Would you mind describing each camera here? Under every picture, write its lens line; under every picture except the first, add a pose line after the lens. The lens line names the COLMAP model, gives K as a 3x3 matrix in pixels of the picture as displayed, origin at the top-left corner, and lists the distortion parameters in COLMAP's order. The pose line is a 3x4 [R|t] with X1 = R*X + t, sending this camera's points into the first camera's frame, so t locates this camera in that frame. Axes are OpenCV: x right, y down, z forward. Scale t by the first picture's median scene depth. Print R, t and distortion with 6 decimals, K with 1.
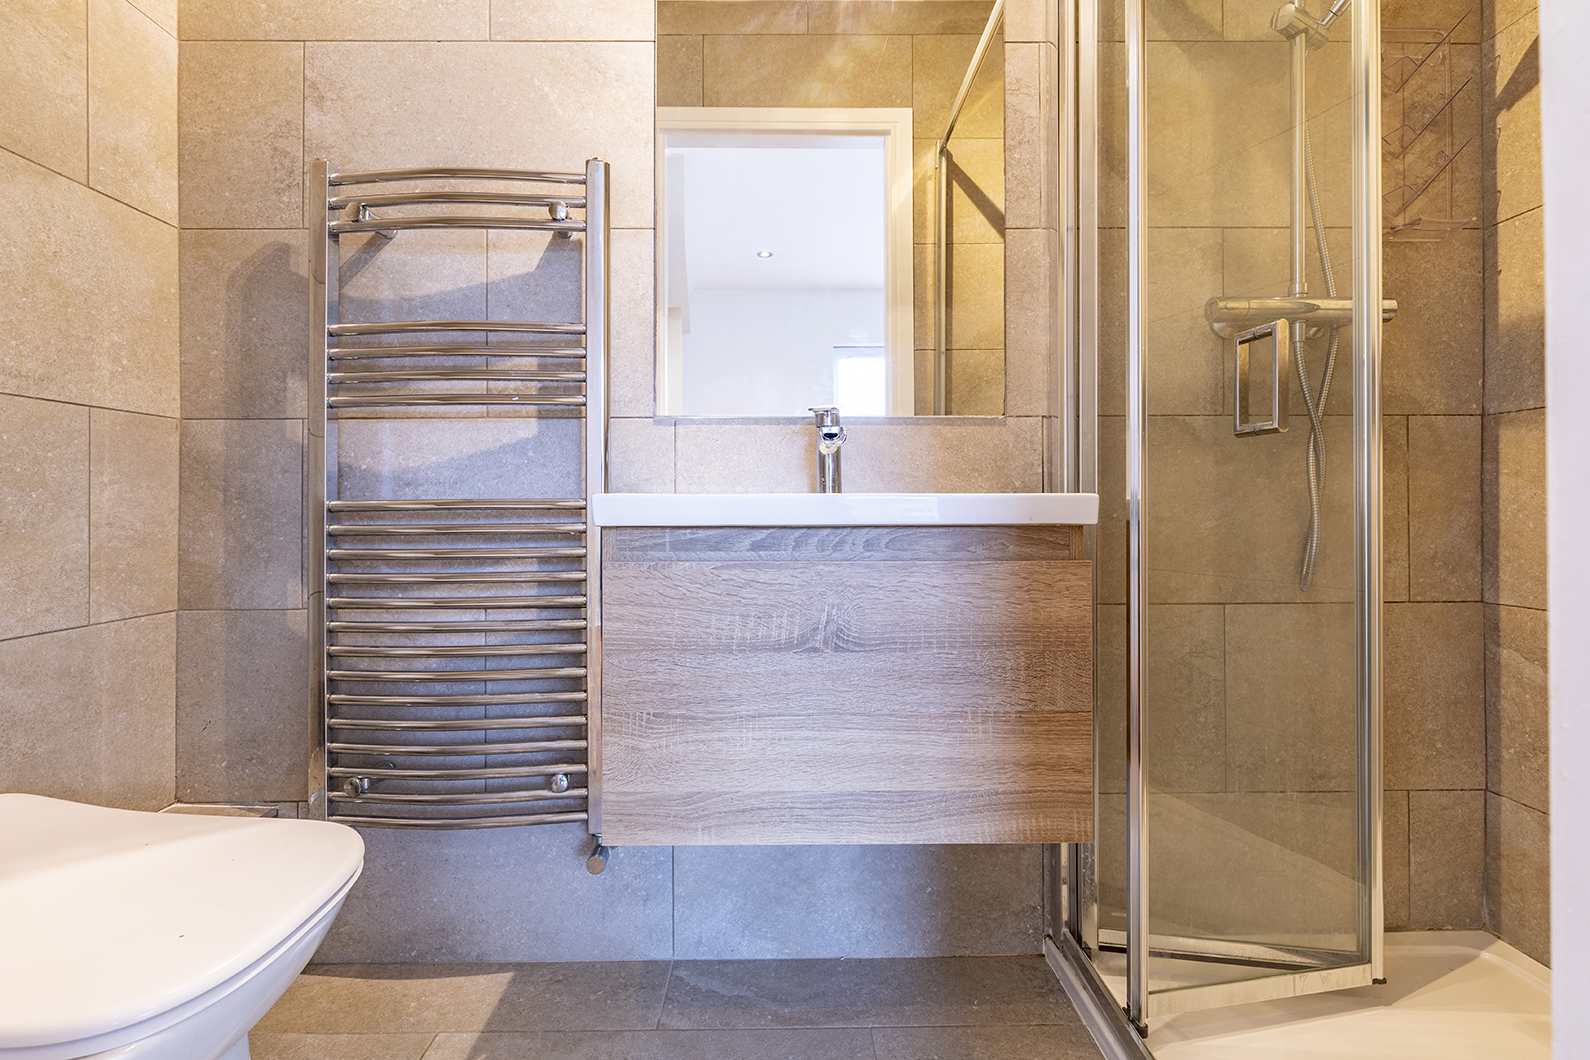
lens RADIAL K [[730.8, 0, 790.1], [0, 730.8, 516.8], [0, 0, 1]] dist [-0.033724, 0.005155]
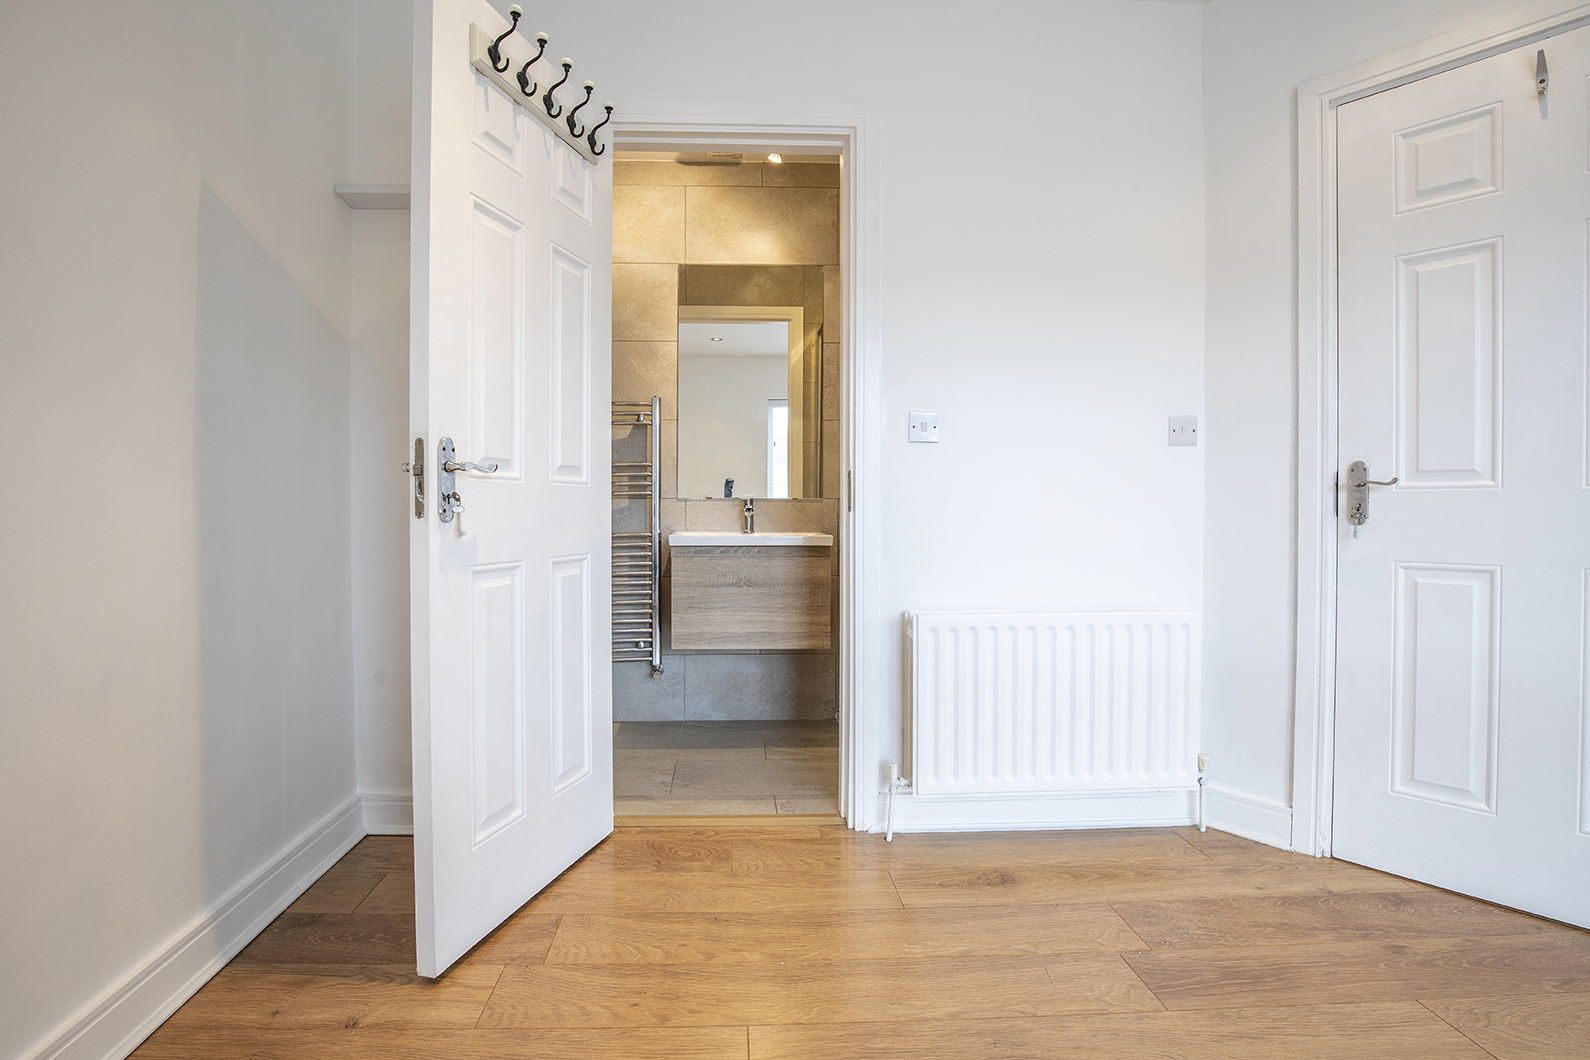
lens RADIAL K [[730.8, 0, 790.1], [0, 730.8, 516.8], [0, 0, 1]] dist [-0.033724, 0.005155]
pose [[0.997123, 0.005923, 0.075571, 0.005164], [-0.005722, 0.999980, -0.002869, -0.078265], [-0.075587, 0.002429, 0.997136, -1.587941]]
